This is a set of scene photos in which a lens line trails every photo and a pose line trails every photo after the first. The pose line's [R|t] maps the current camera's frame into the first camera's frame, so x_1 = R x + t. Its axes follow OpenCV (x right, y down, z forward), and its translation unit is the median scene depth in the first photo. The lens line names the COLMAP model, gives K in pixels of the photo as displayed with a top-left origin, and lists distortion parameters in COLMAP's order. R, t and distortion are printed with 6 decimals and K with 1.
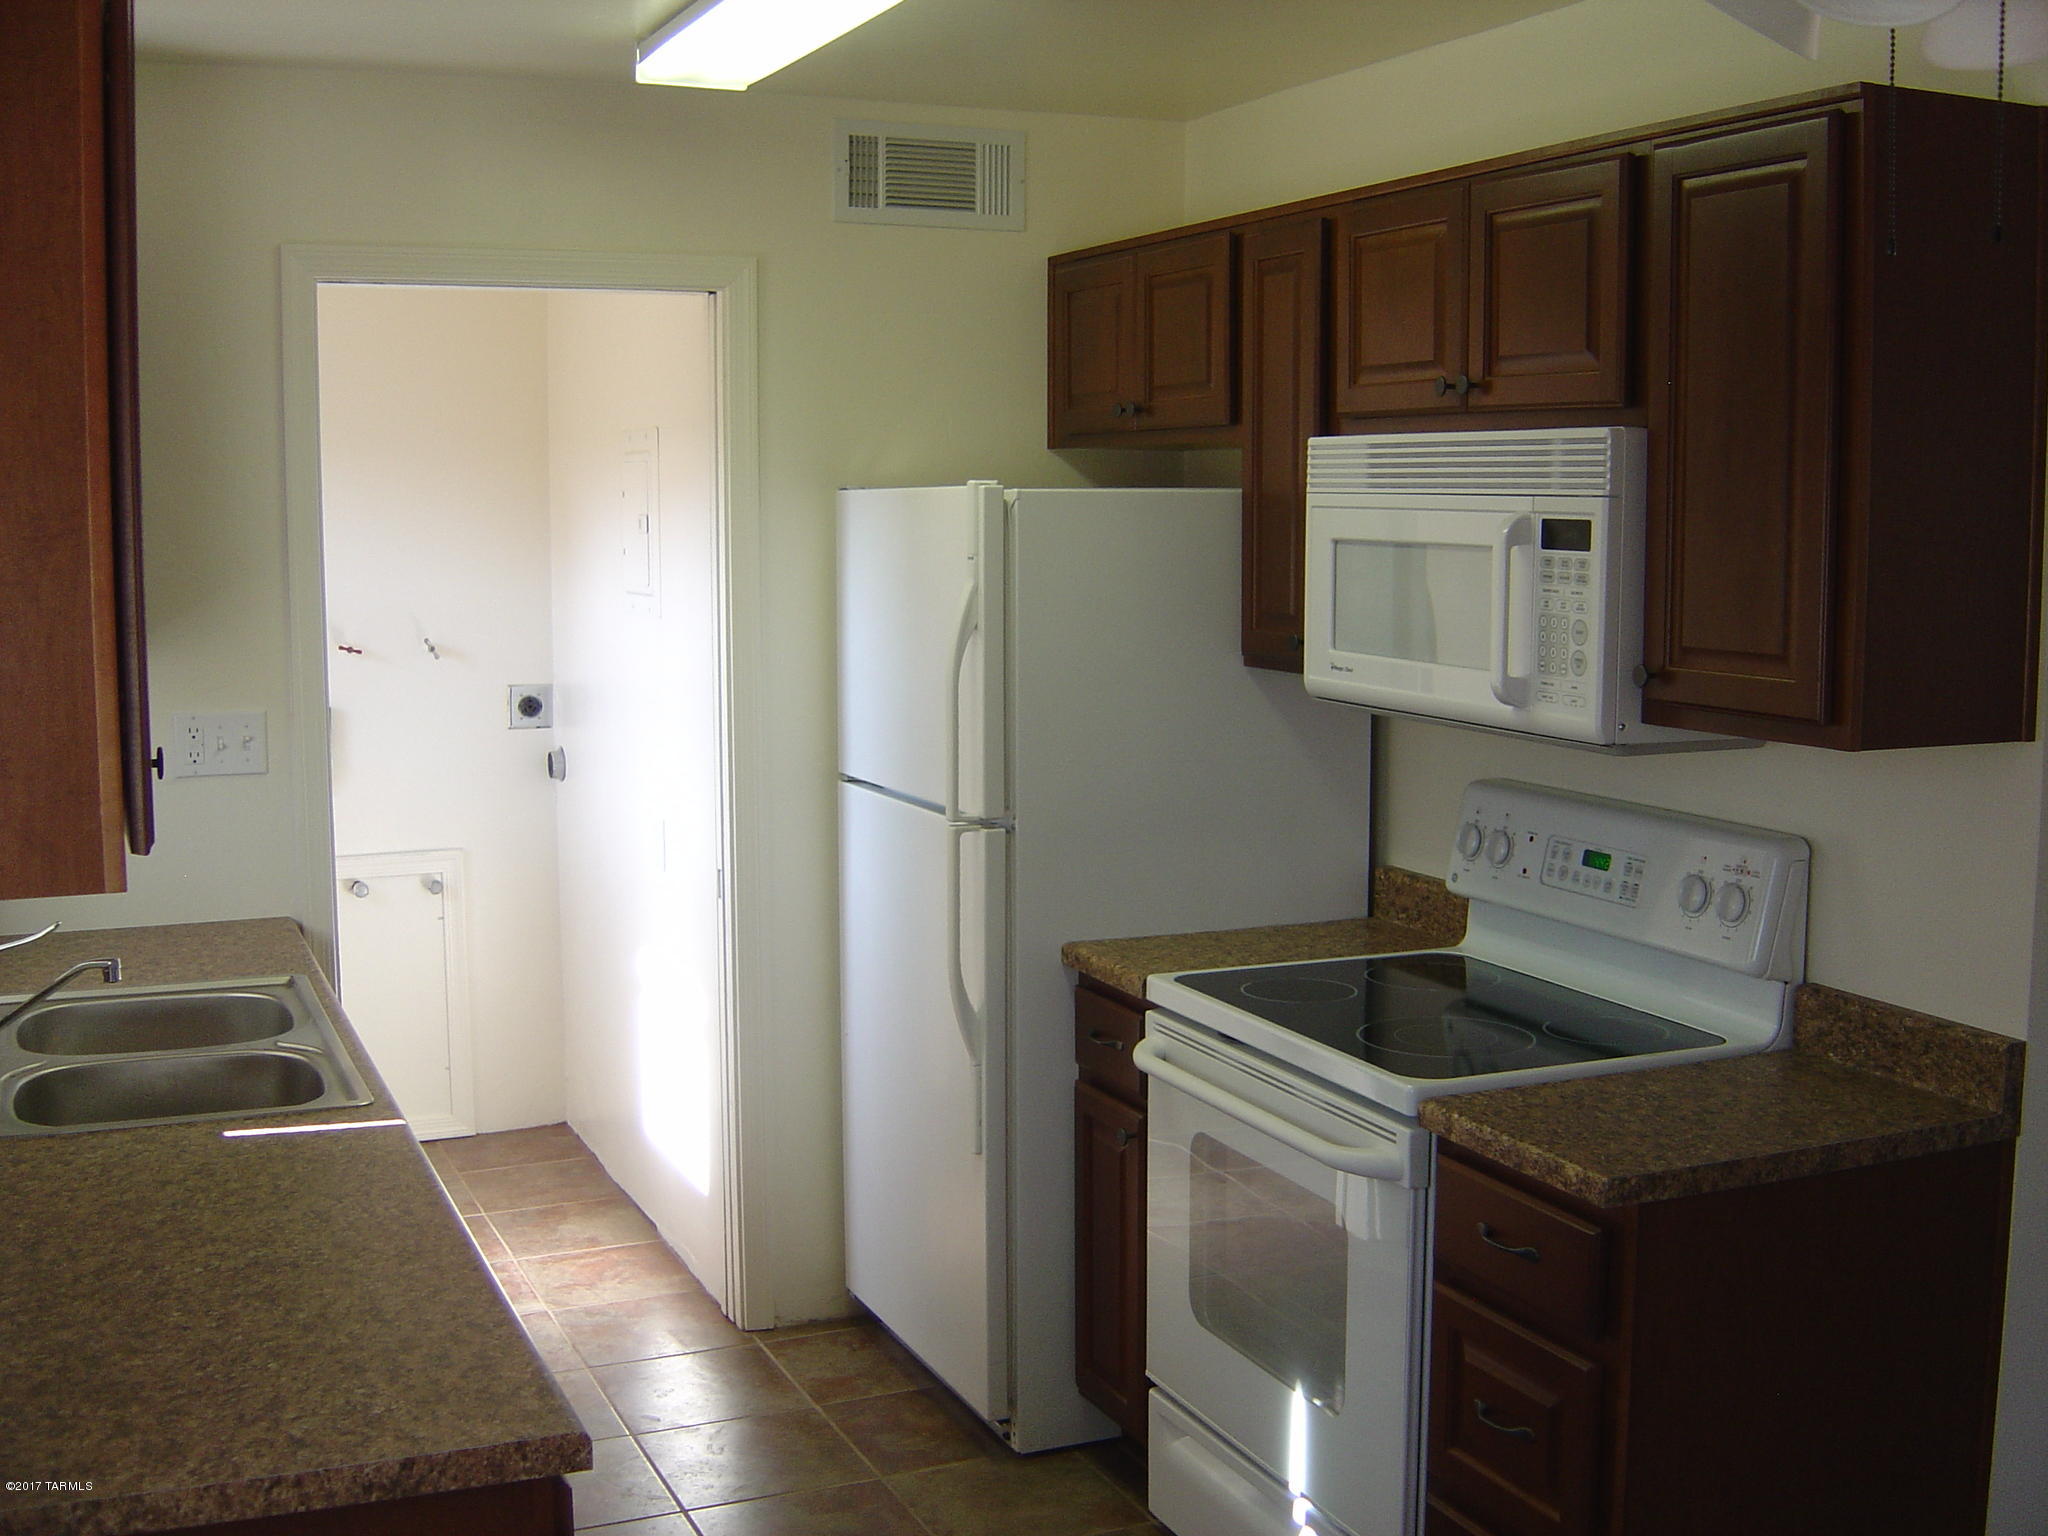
lens RADIAL K [[2295.7, 0, 1037.6], [0, 2295.7, 774.8], [0, 0, 1]] dist [-0.148345, 0.031249]
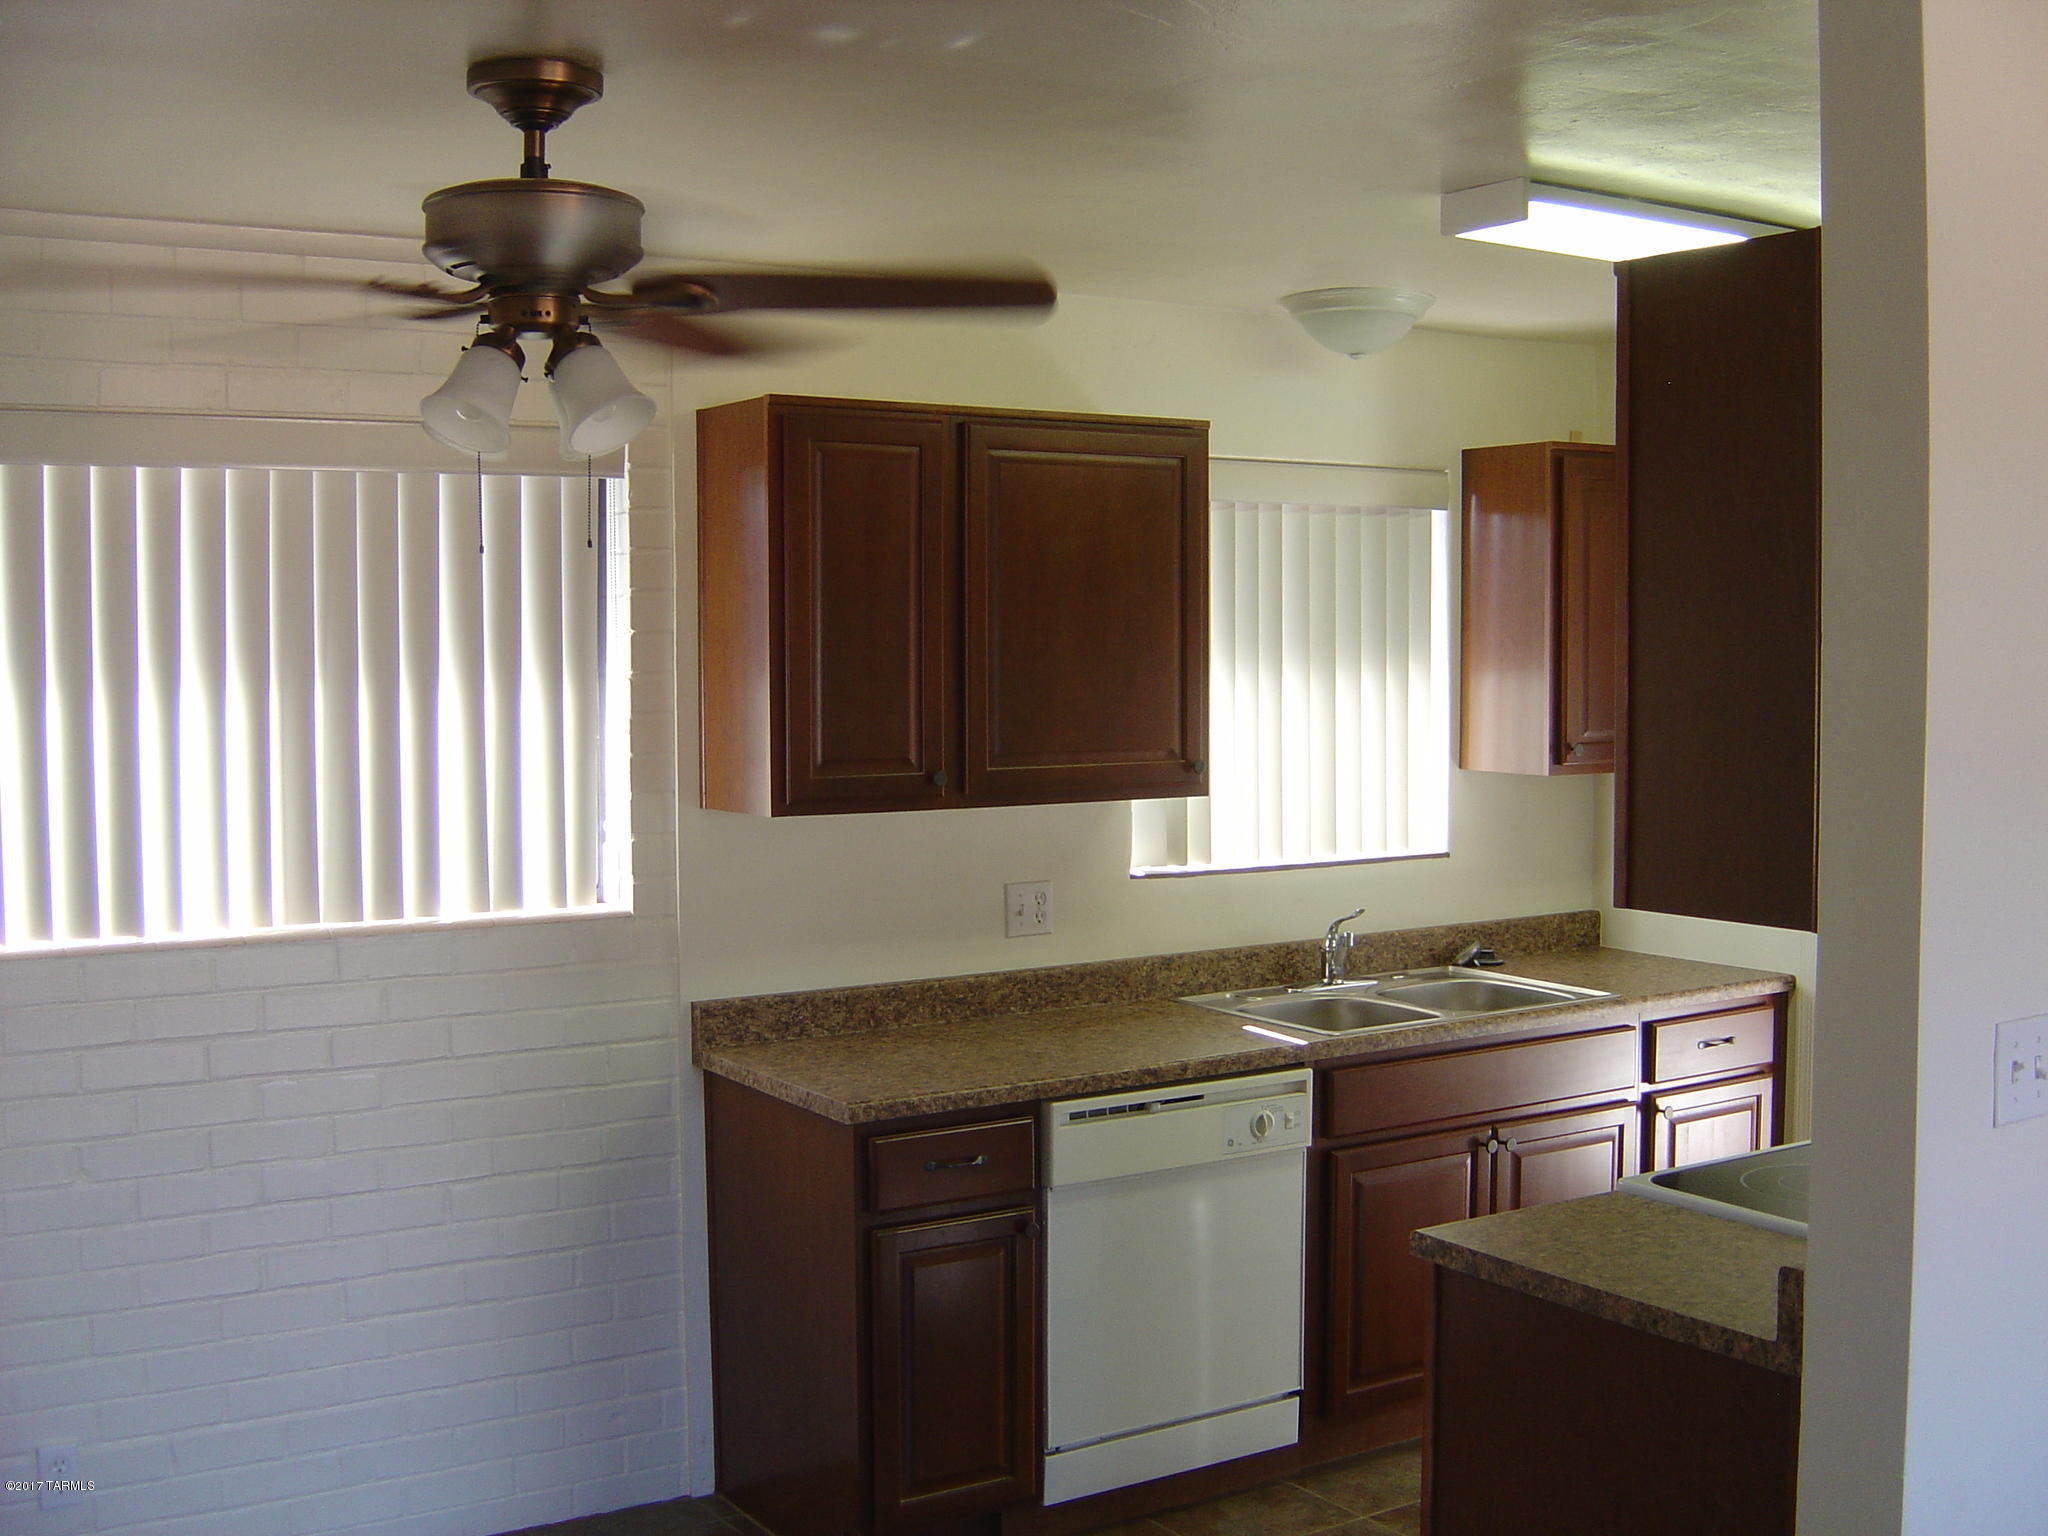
lens RADIAL K [[2295.7, 0, 1037.6], [0, 2295.7, 774.8], [0, 0, 1]] dist [-0.148345, 0.031249]
pose [[0.159124, 0.059093, -0.985489, 0.930437], [-0.115473, 0.992470, 0.040867, -0.056995], [0.980482, 0.107294, 0.164749, 0.393979]]
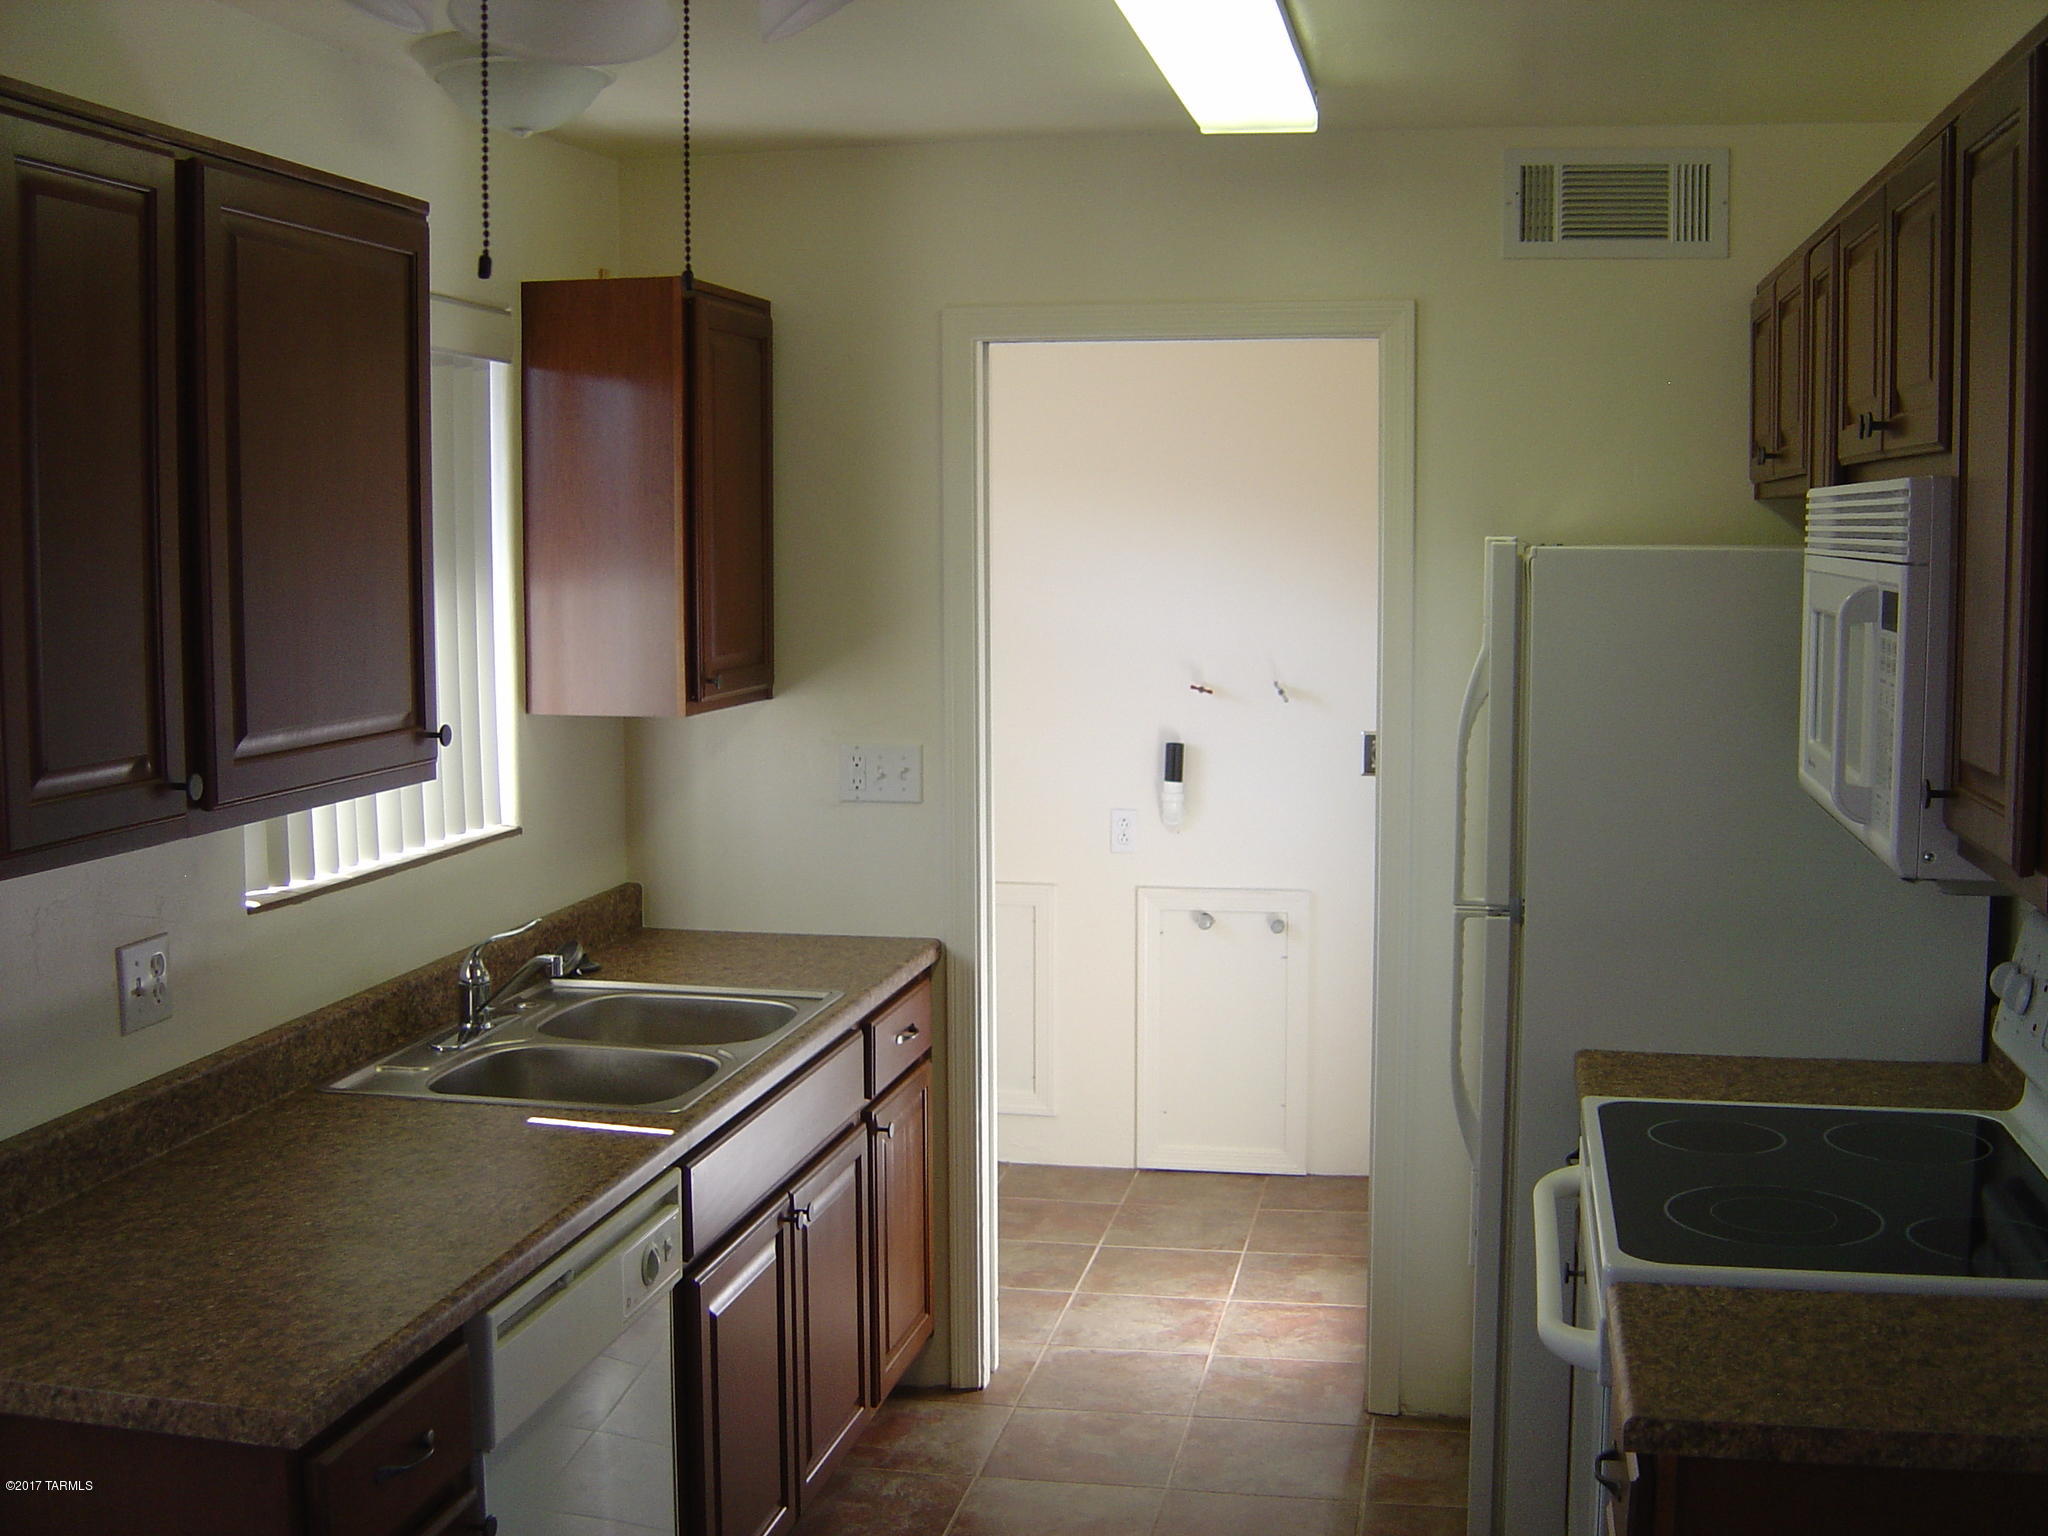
lens RADIAL K [[2295.7, 0, 1037.6], [0, 2295.7, 774.8], [0, 0, 1]] dist [-0.148345, 0.031249]
pose [[0.819670, 0.059055, -0.569784, 0.350148], [-0.067785, 0.997683, 0.005890, -0.026118], [0.568811, 0.033795, 0.821774, 0.147397]]
